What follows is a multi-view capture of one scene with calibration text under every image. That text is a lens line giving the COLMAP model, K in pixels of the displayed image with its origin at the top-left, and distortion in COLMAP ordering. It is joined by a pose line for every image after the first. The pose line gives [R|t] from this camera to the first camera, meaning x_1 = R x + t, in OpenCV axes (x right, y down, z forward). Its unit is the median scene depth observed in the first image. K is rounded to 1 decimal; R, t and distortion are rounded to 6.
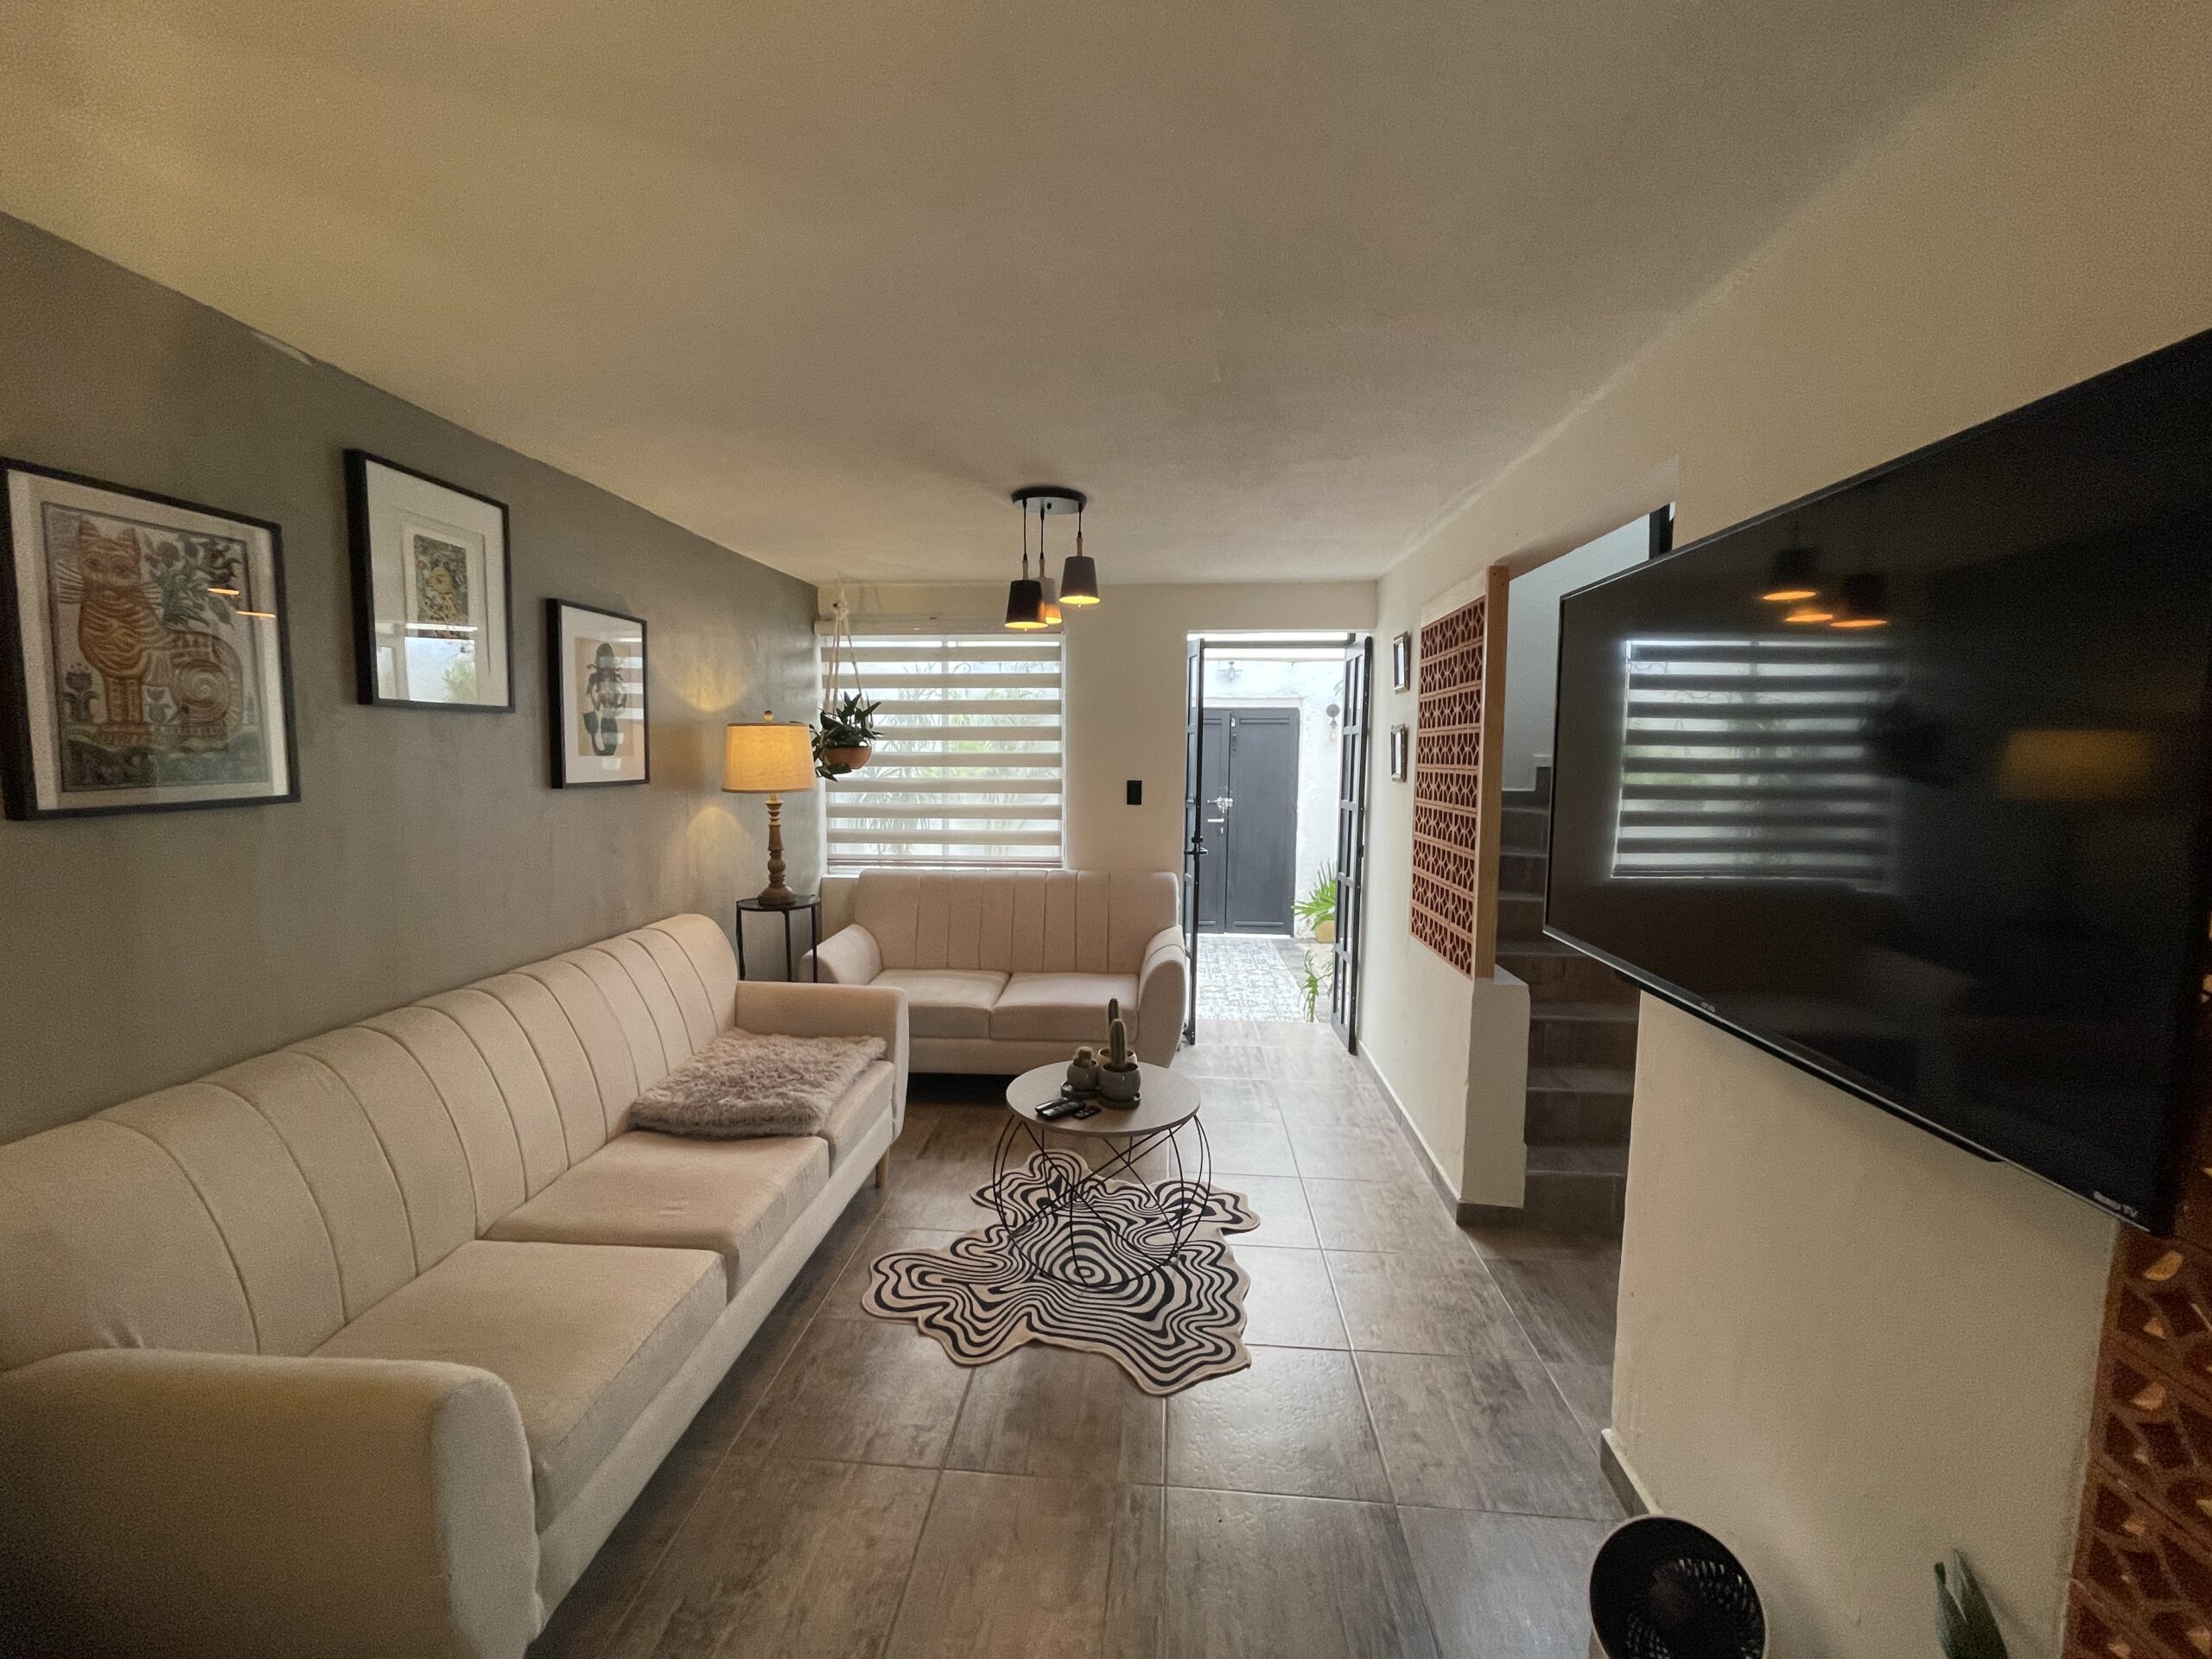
lens RADIAL K [[892.3, 0, 1103.8], [0, 892.3, 820.7], [0, 0, 1]] dist [-0.025440, 0.010044]
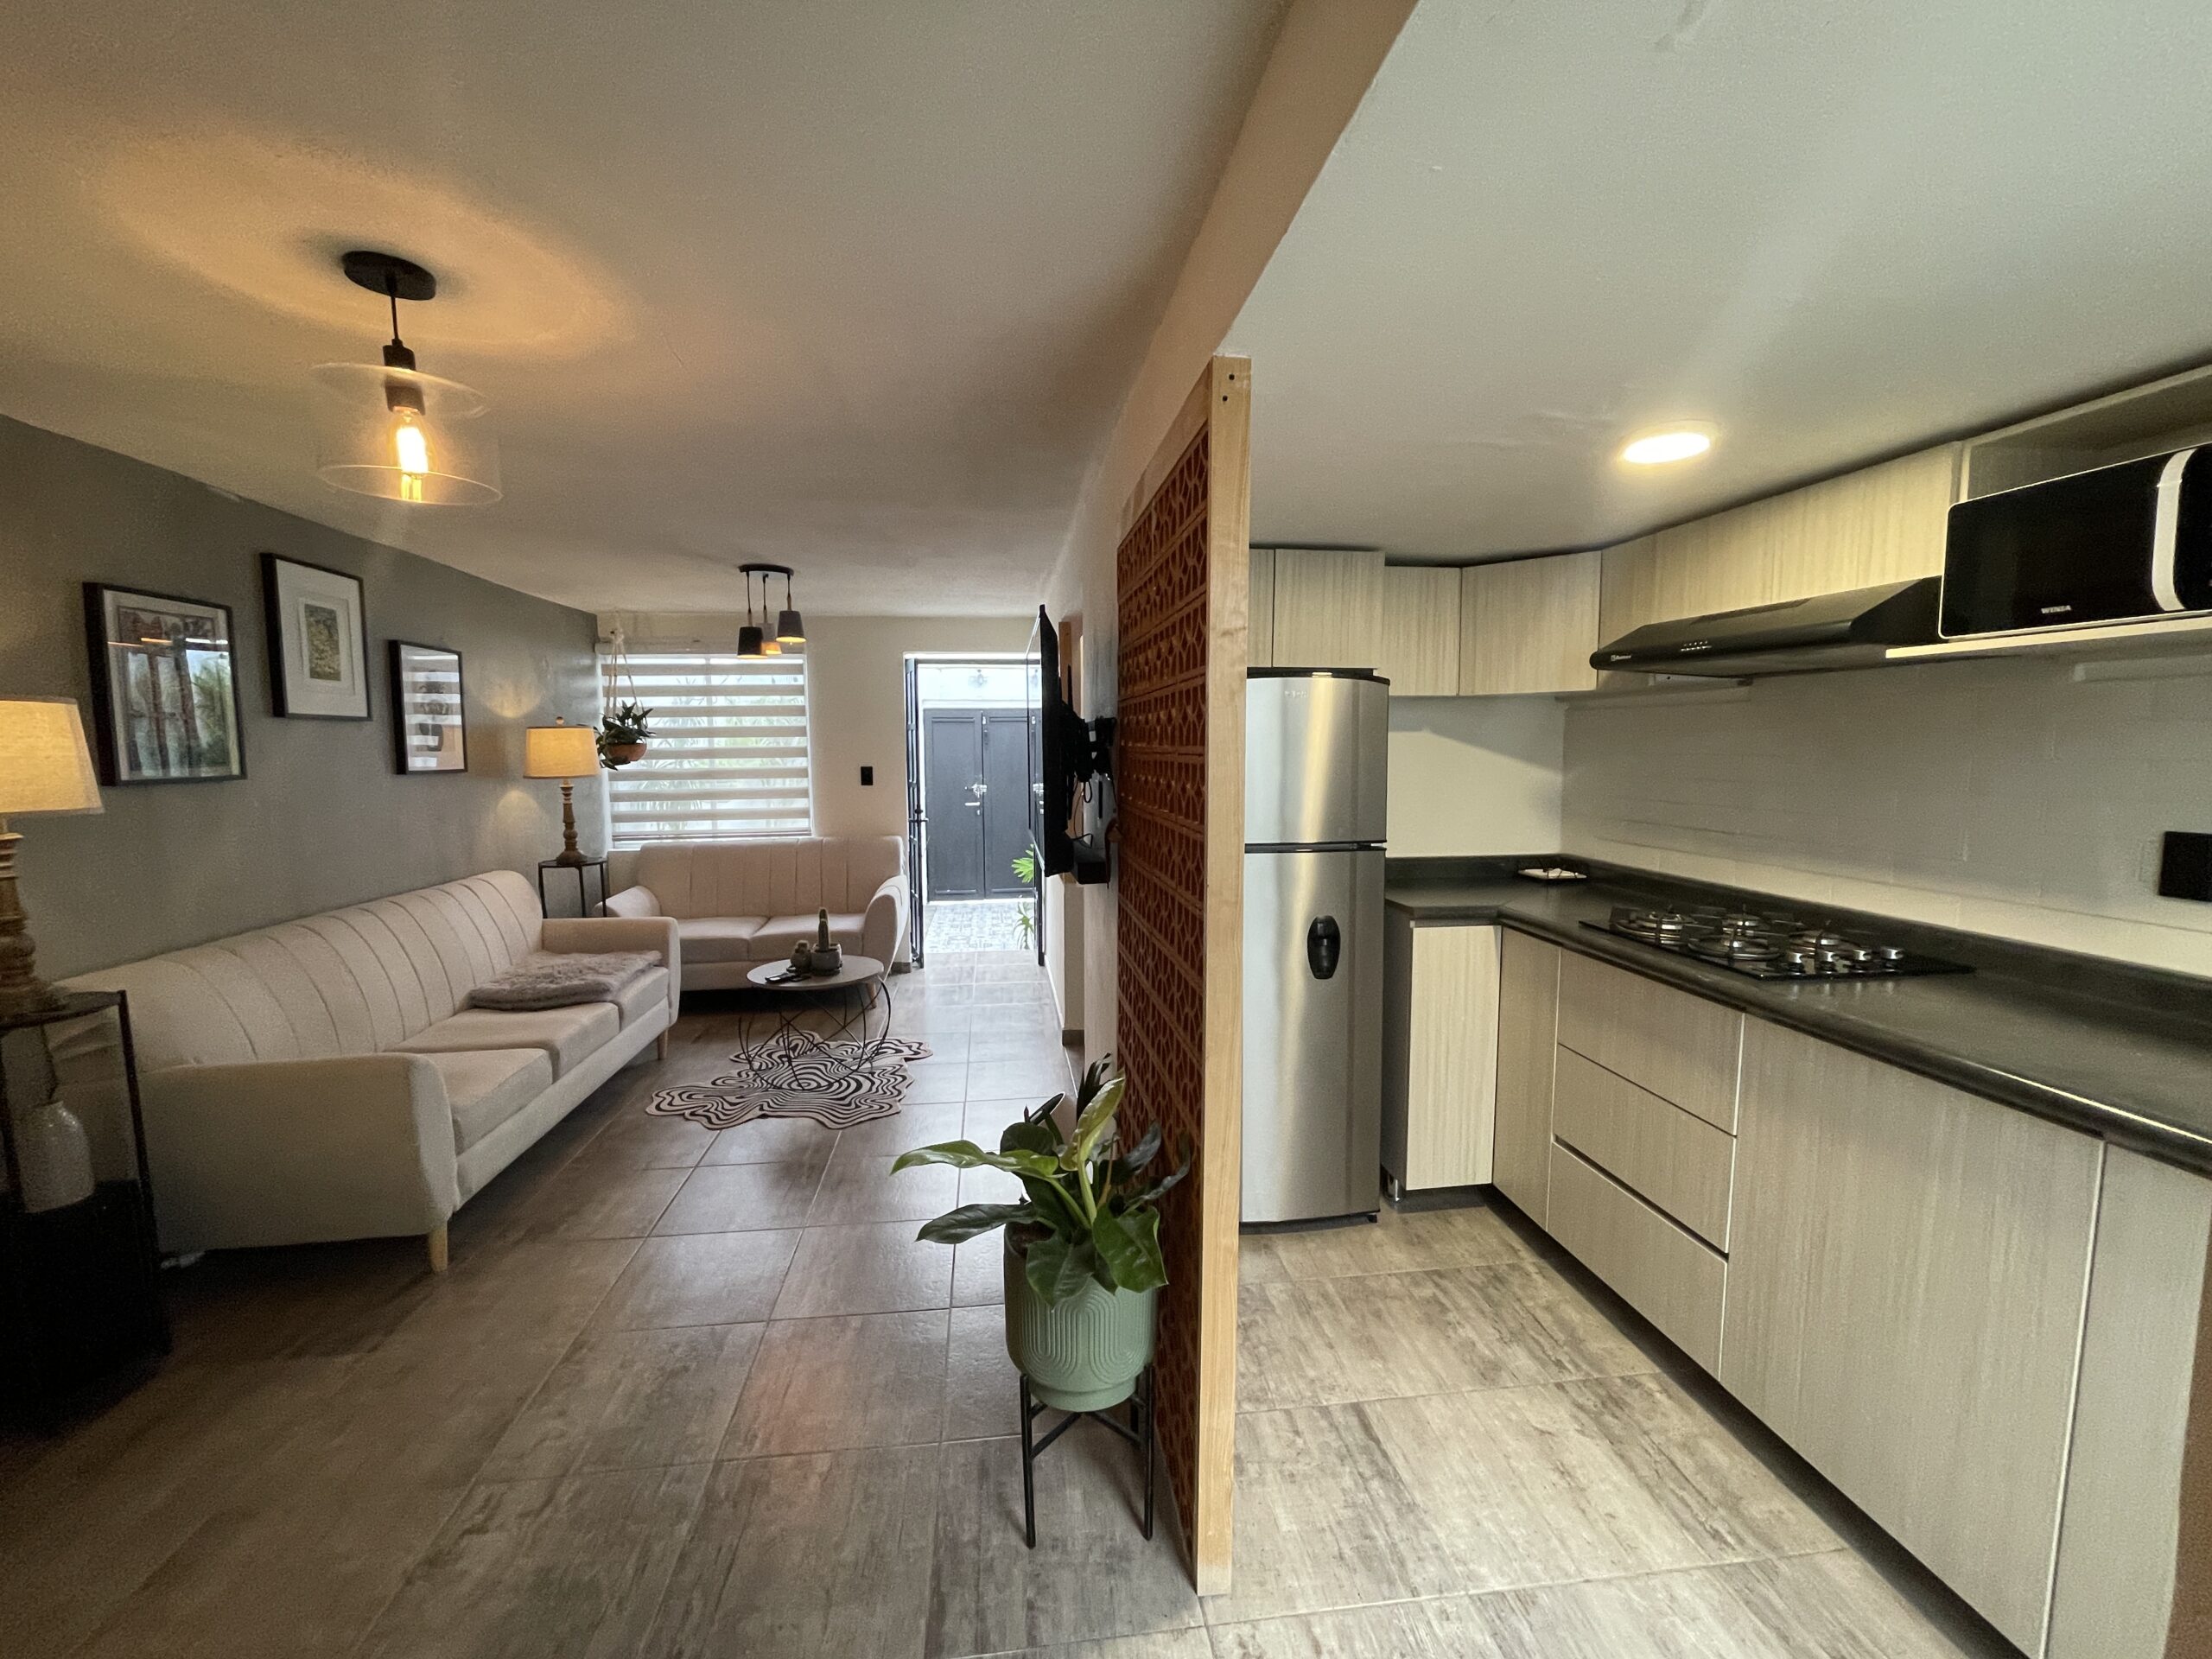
lens RADIAL K [[892.3, 0, 1103.8], [0, 892.3, 820.7], [0, 0, 1]] dist [-0.025440, 0.010044]
pose [[0.978788, -0.033077, 0.202189, 0.164047], [0.032260, 0.999453, 0.007336, 0.054097], [-0.202321, -0.000658, 0.979319, -0.516857]]
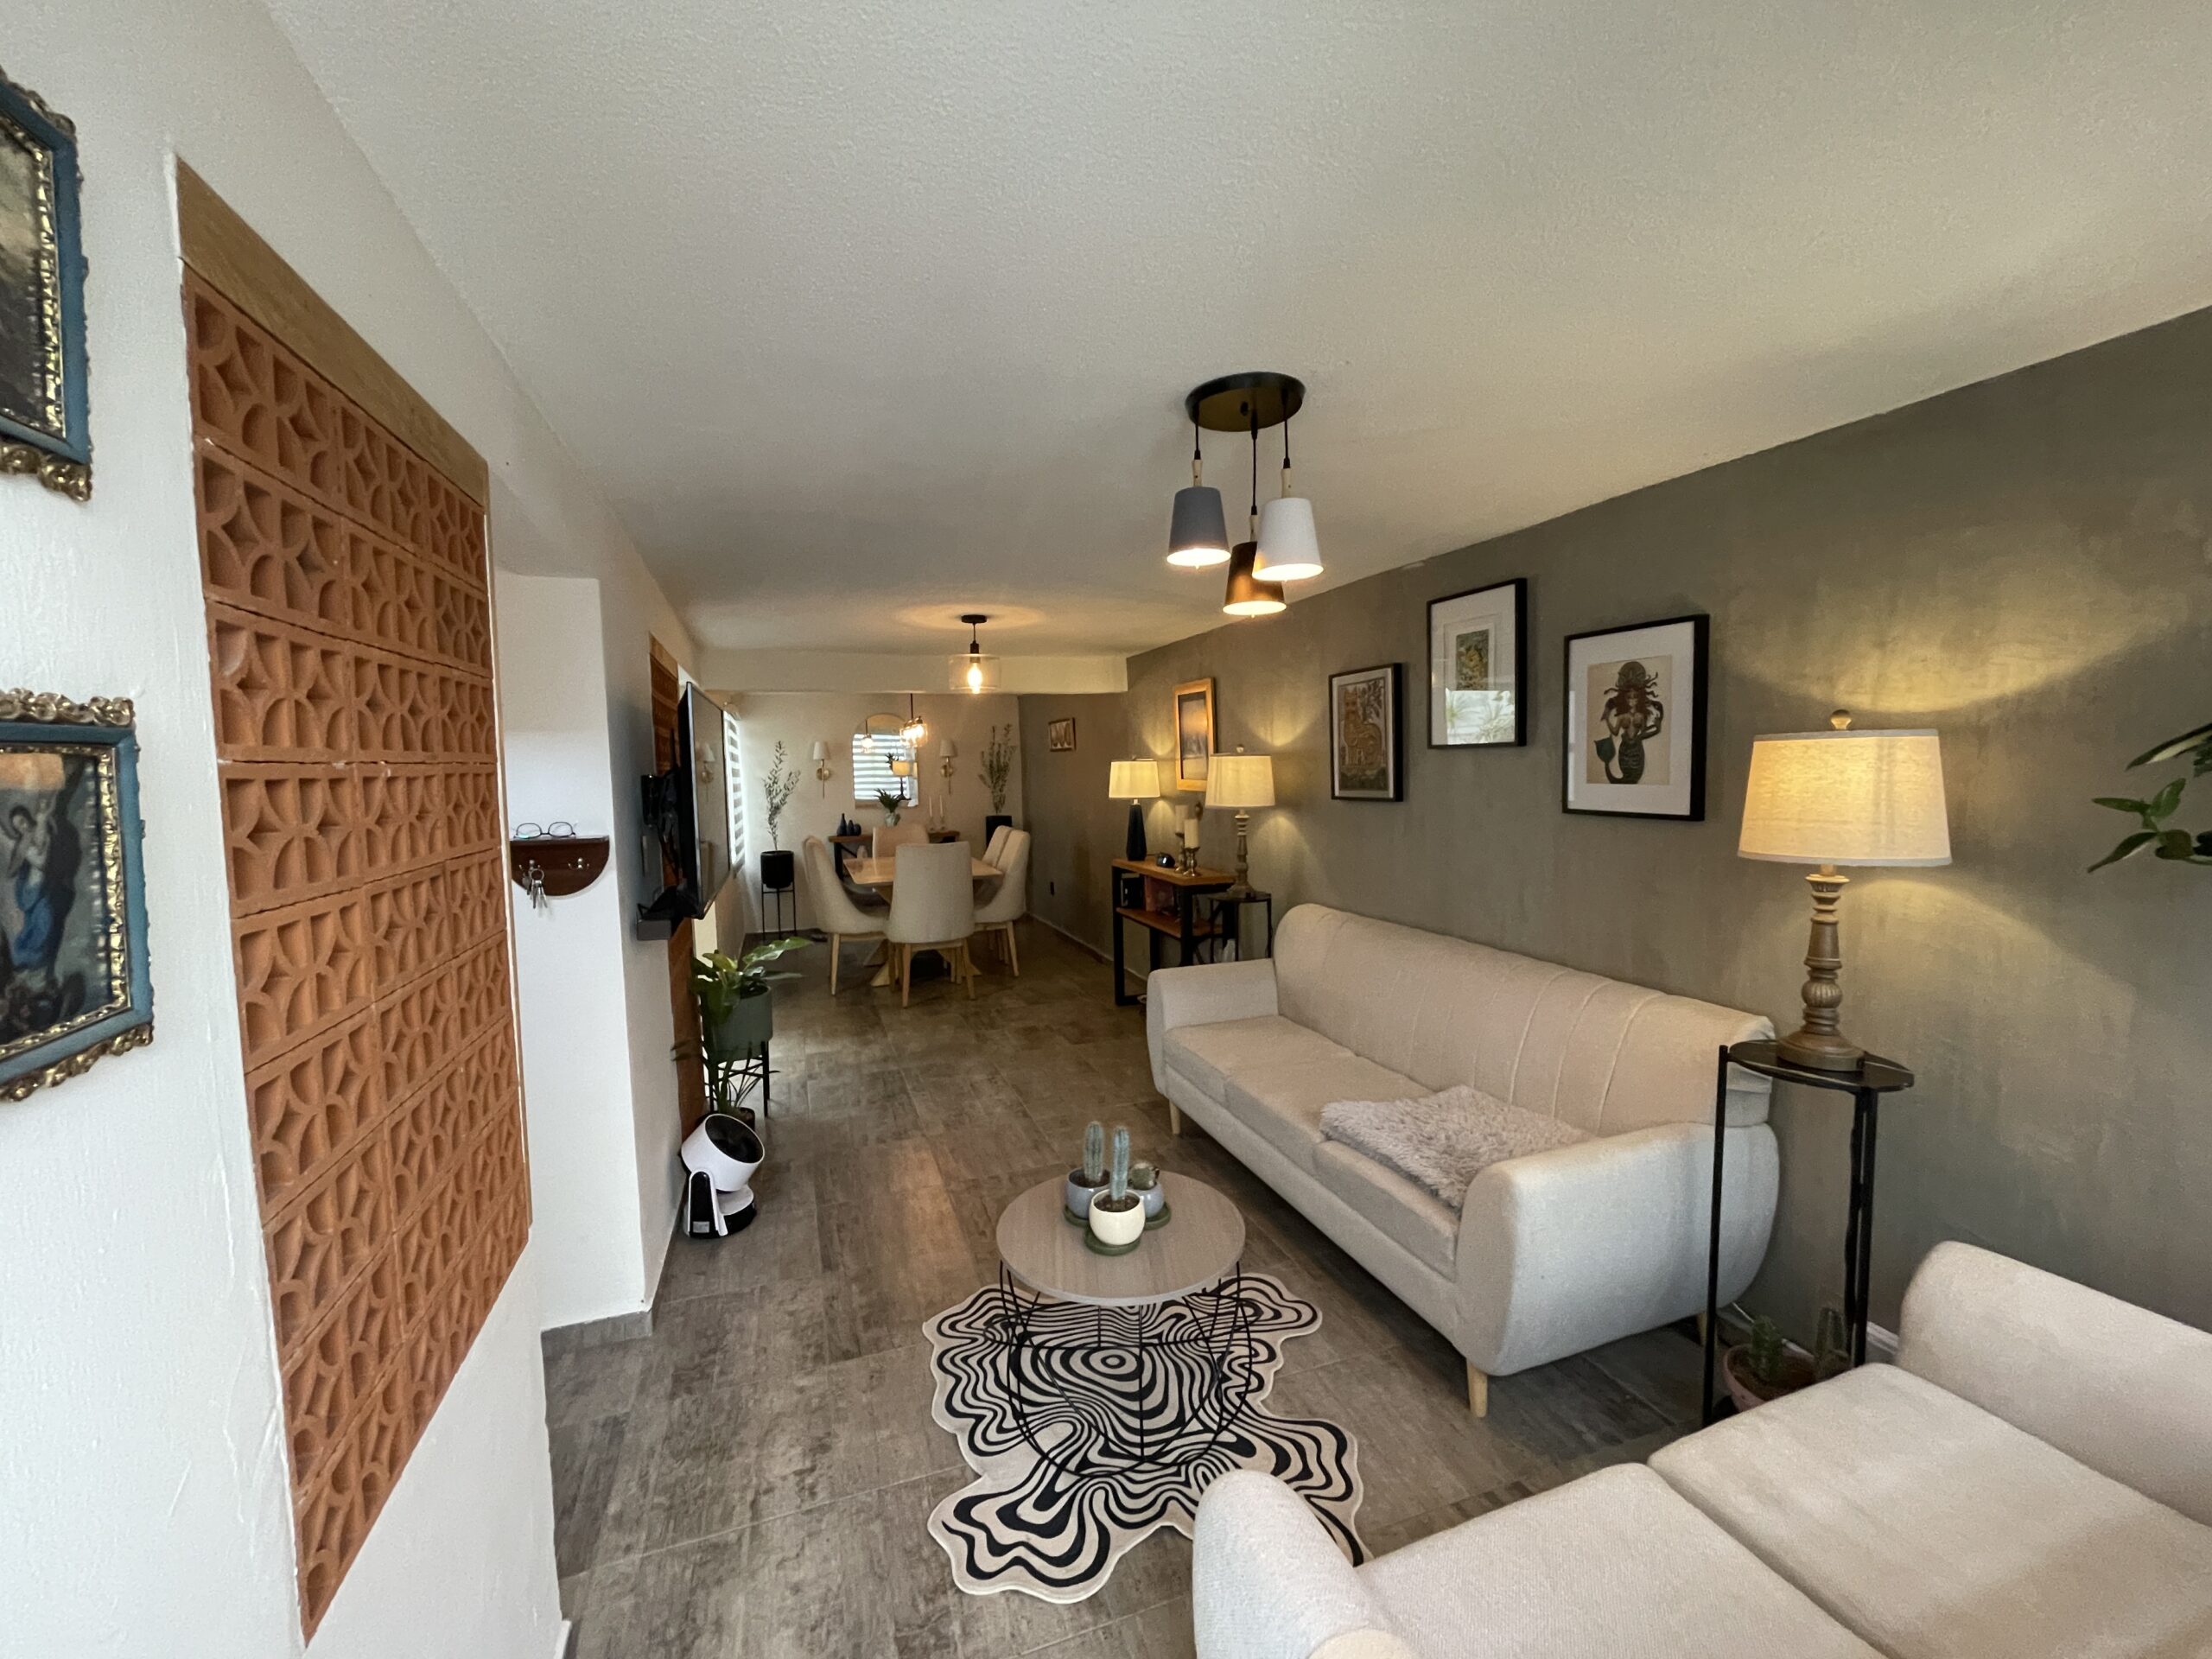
lens RADIAL K [[895.5, 0, 1104.4], [0, 895.5, 835.5], [0, 0, 1]] dist [-0.001998, -0.000401]
pose [[-0.912194, 0.042340, -0.407566, 0.294410], [-0.020626, 0.988642, 0.148870, -0.138602], [0.409239, 0.144204, -0.900960, 1.522404]]
